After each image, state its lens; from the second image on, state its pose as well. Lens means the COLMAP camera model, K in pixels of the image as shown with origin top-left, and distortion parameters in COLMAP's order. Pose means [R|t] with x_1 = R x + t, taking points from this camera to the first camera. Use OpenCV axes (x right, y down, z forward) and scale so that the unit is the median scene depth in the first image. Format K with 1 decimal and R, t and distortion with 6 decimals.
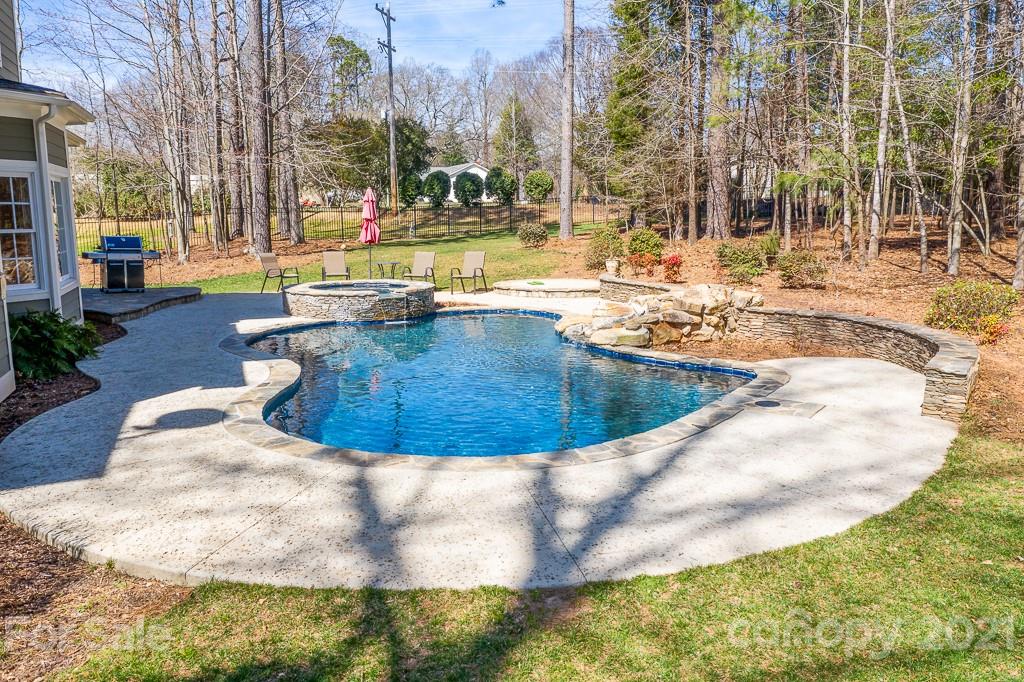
lens RADIAL K [[876.5, 0, 529.8], [0, 876.5, 342.5], [0, 0, 1]] dist [0.004218, 0.003387]
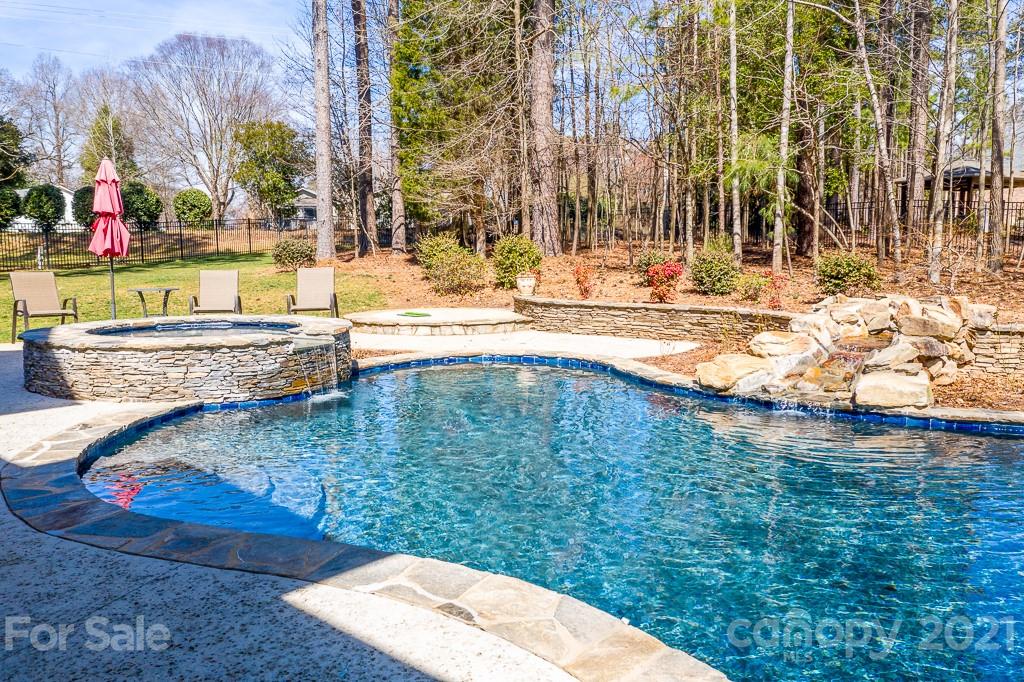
lens RADIAL K [[823.4, 0, 512.0], [0, 823.4, 341.0], [0, 0, 1]] dist [0.002225, 0.007460]
pose [[0.874732, -0.052467, 0.481758, -0.234758], [0.075461, 0.996743, -0.028461, -0.026680], [-0.478696, 0.061250, 0.875842, 0.452256]]
